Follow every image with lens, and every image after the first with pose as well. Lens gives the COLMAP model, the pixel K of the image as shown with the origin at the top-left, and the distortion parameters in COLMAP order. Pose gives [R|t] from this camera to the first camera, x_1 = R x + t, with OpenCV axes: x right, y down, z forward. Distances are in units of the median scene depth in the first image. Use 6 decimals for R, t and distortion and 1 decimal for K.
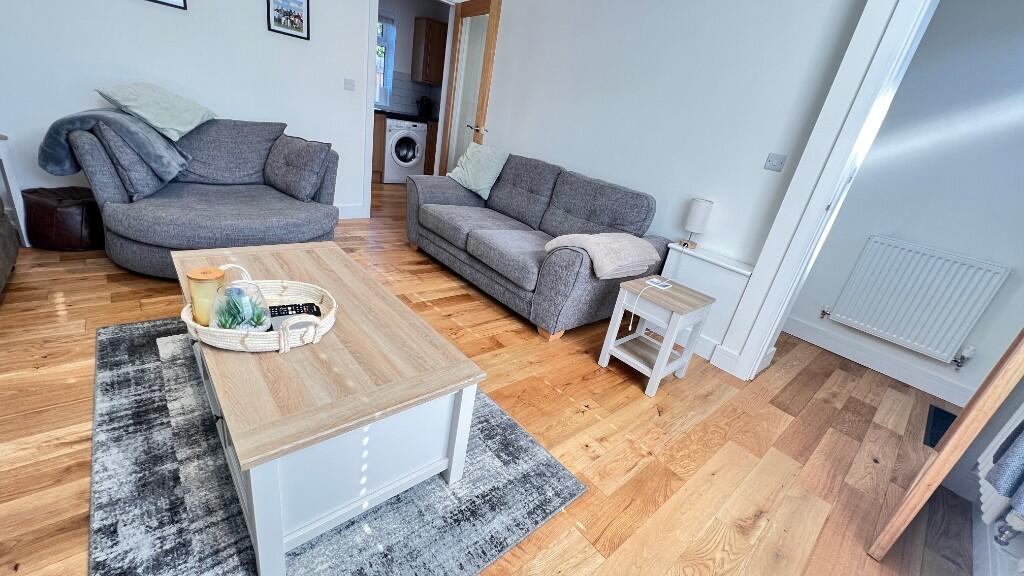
lens RADIAL K [[408.1, 0, 512.0], [0, 408.1, 288.0], [0, 0, 1]] dist [0.000252, 0.000356]
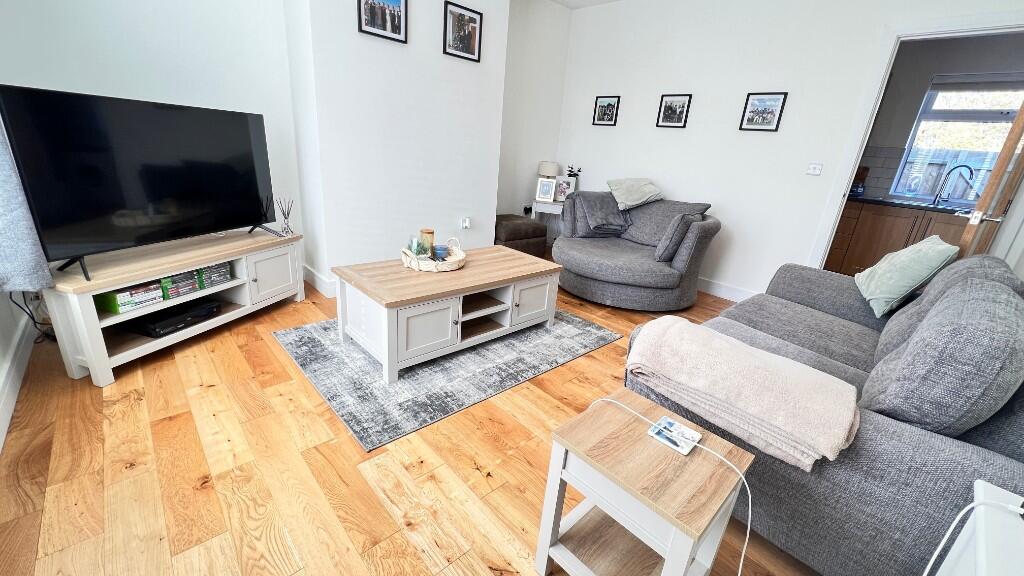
lens RADIAL K [[408.1, 0, 512.0], [0, 408.1, 288.0], [0, 0, 1]] dist [0.000252, 0.000356]
pose [[0.043406, 0.171978, -0.984144, 1.113099], [-0.455738, 0.880018, 0.133682, -0.198147], [0.889055, 0.442709, 0.116575, 0.950980]]
